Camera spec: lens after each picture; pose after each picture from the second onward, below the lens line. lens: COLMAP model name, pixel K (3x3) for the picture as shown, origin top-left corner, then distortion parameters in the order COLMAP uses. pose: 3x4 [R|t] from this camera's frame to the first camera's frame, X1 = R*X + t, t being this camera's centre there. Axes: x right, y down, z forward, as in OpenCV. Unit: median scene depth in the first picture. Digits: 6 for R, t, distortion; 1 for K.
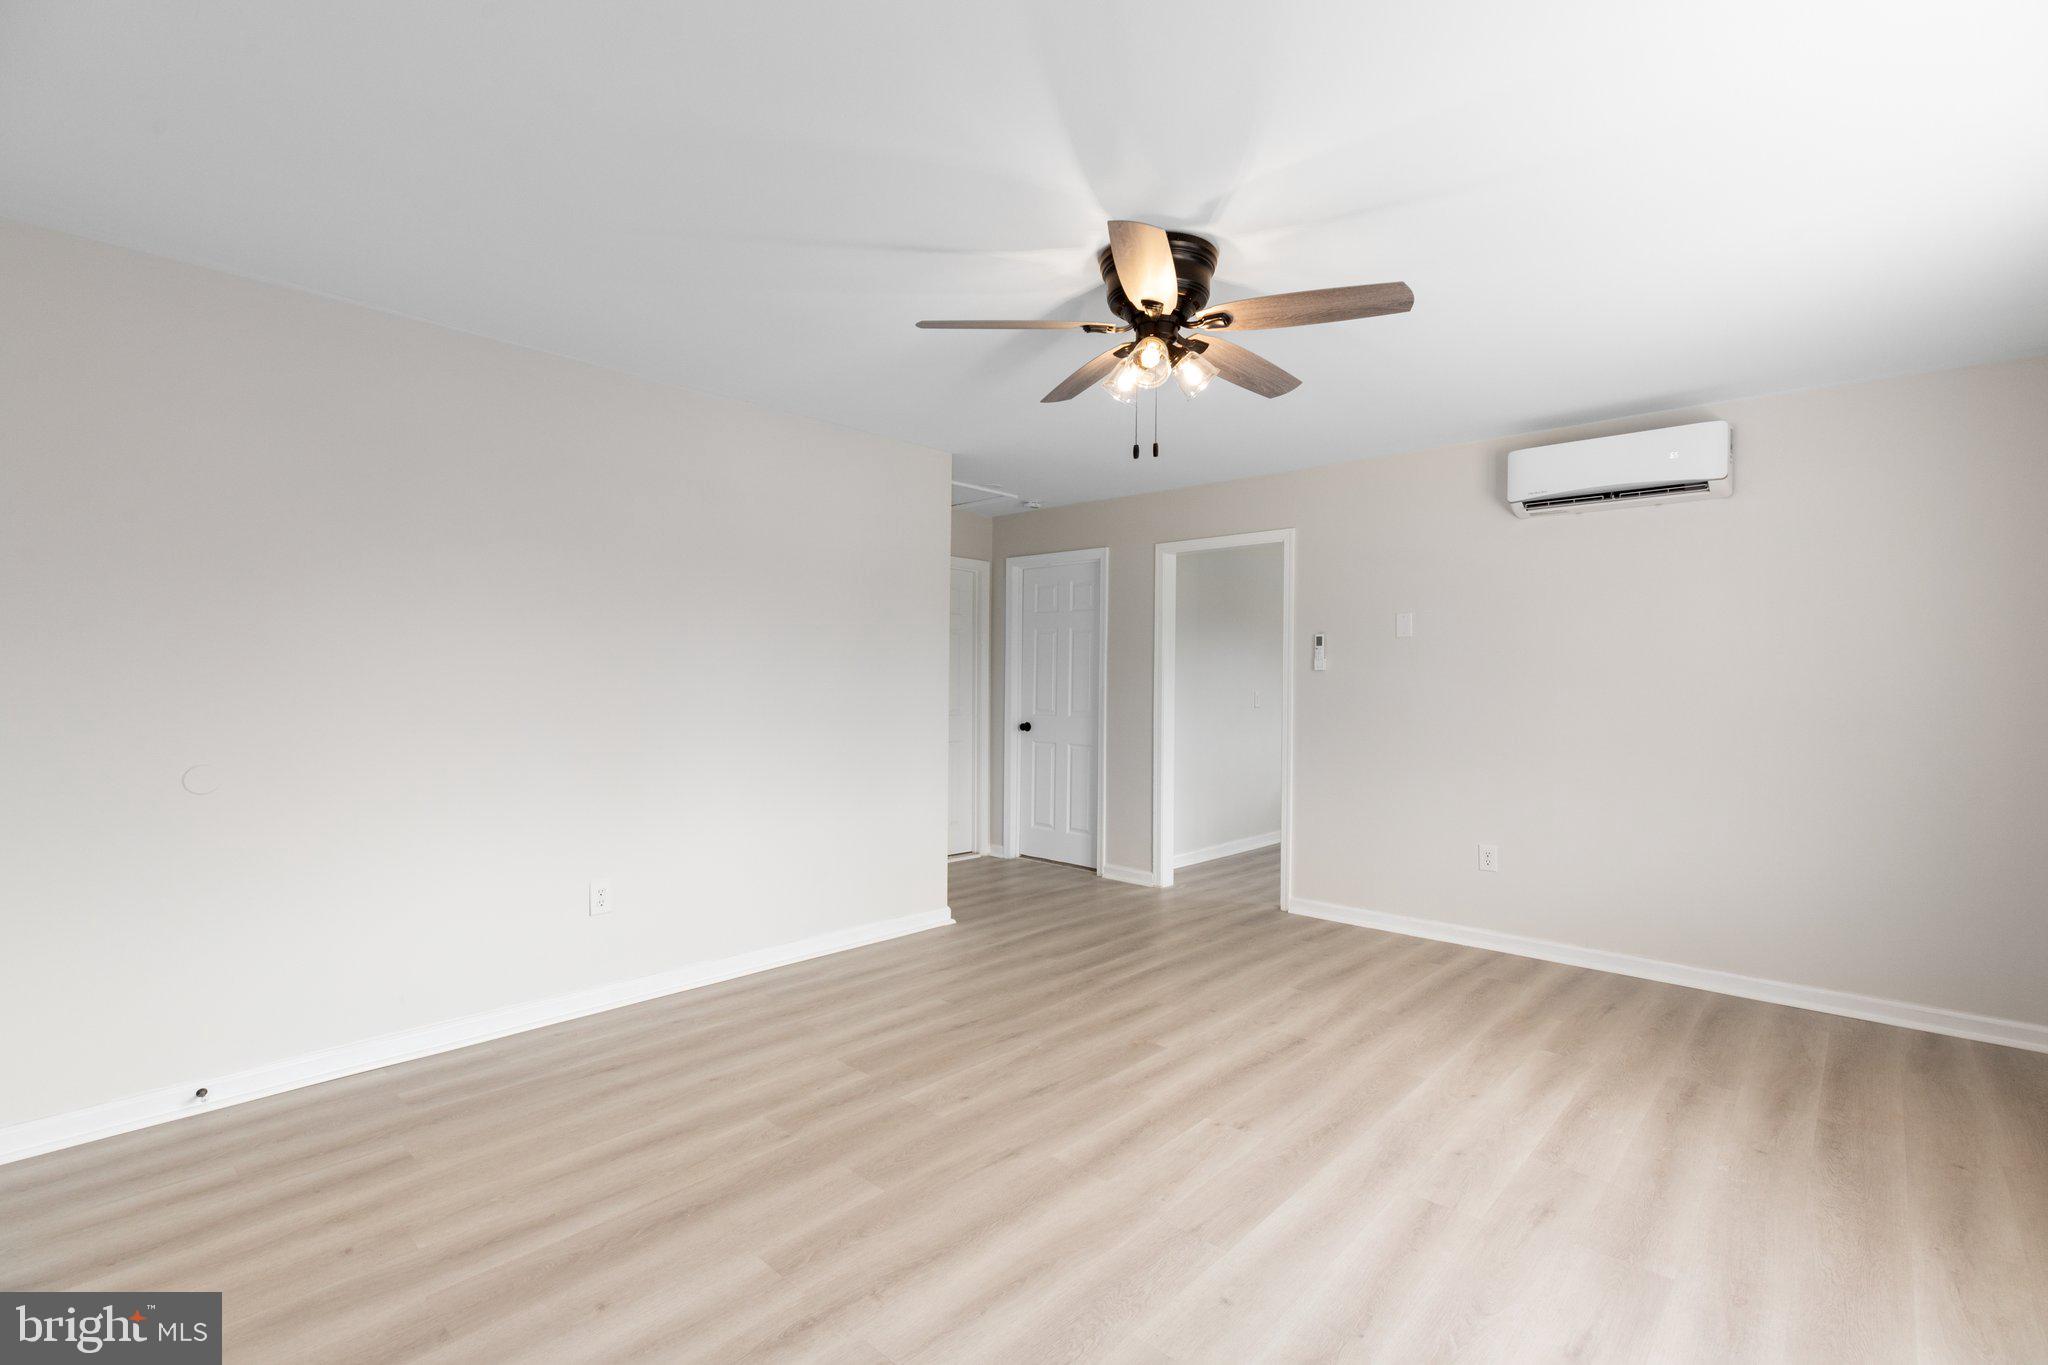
lens RADIAL K [[927.7, 0, 1030.8], [0, 927.7, 688.3], [0, 0, 1]] dist [0.003744, 0.000396]
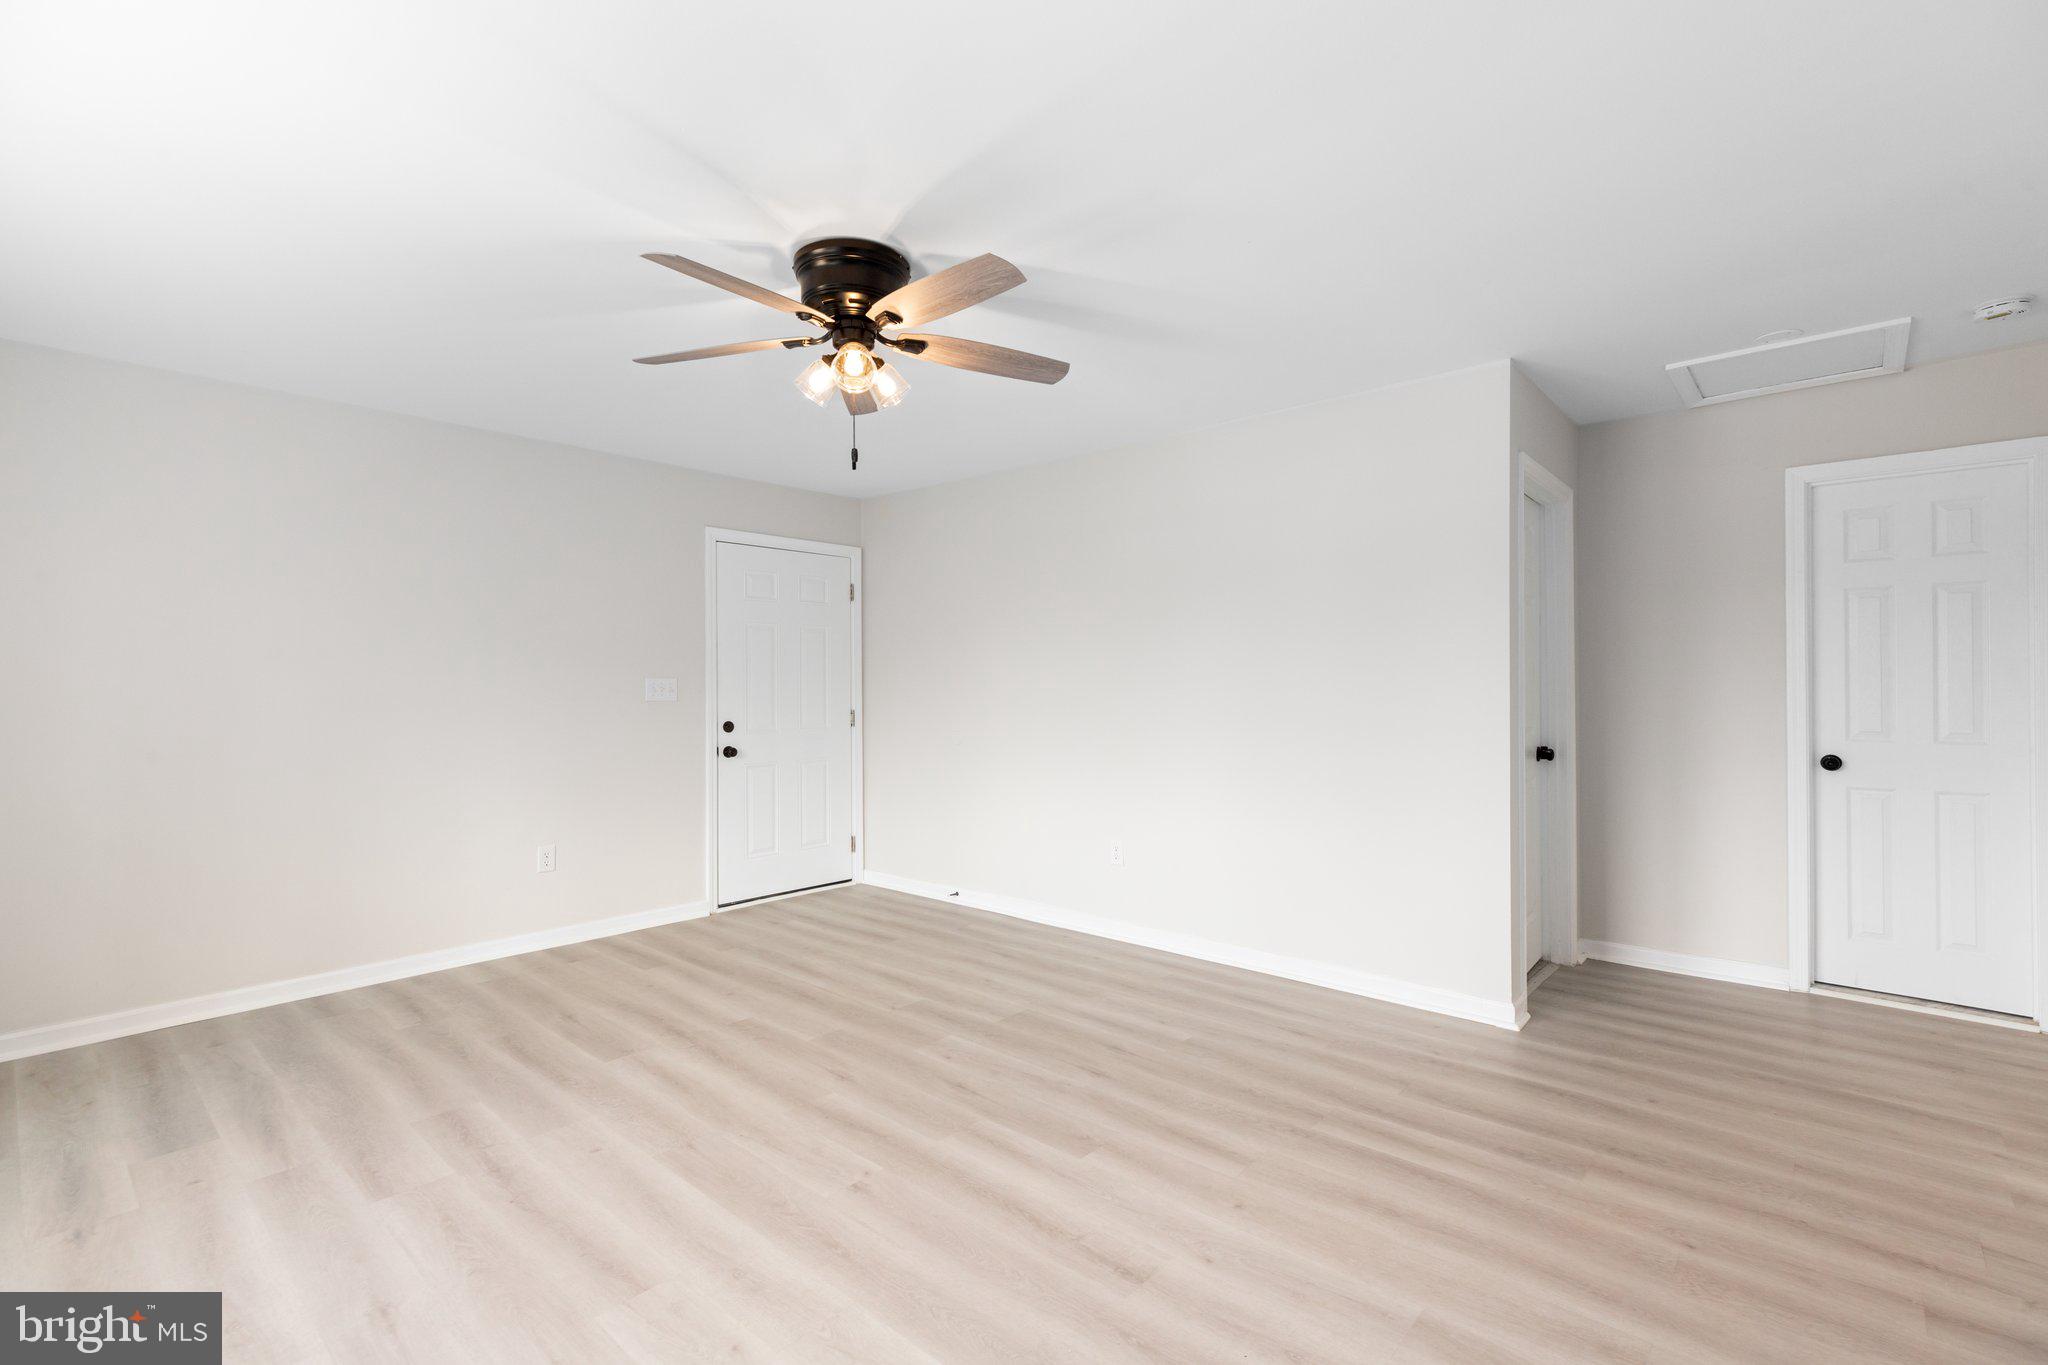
lens RADIAL K [[912.3, 0, 1026.4], [0, 912.3, 678.7], [0, 0, 1]] dist [0.002595, 0.000684]
pose [[0.009158, -0.016873, -0.999816, 0.990326], [-0.000130, 0.999858, -0.016875, 0.002471], [0.999958, 0.000285, 0.009154, 1.032640]]
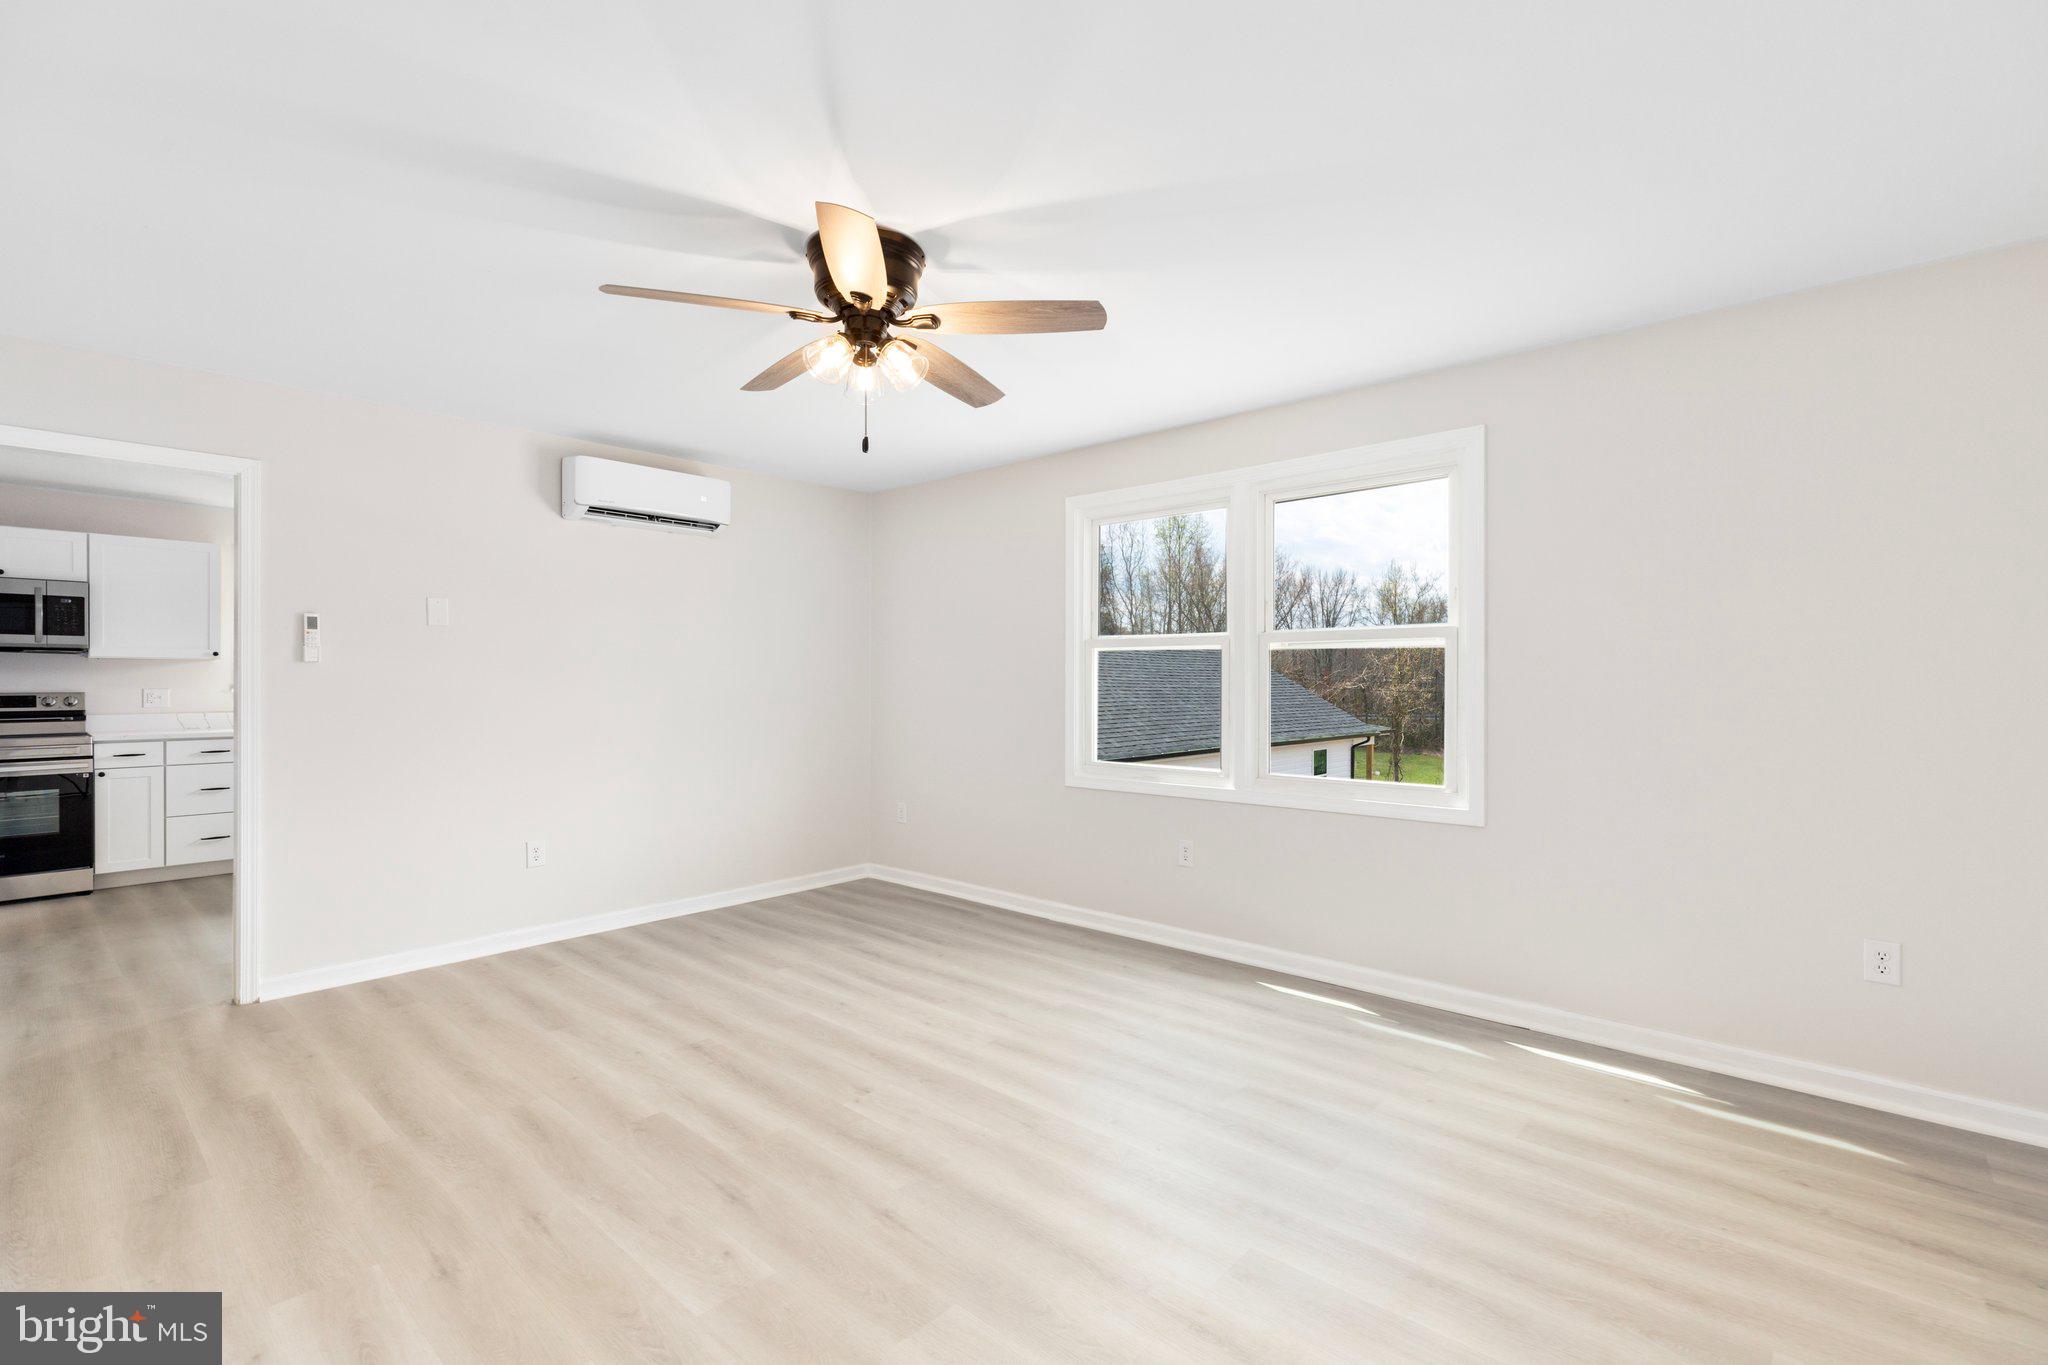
lens RADIAL K [[912.3, 0, 1026.4], [0, 912.3, 678.7], [0, 0, 1]] dist [0.002595, 0.000684]
pose [[-0.004840, -0.006392, 0.999968, -0.745277], [0.006372, 0.999959, 0.006423, -0.011076], [-0.999968, 0.006403, -0.004799, 0.729541]]
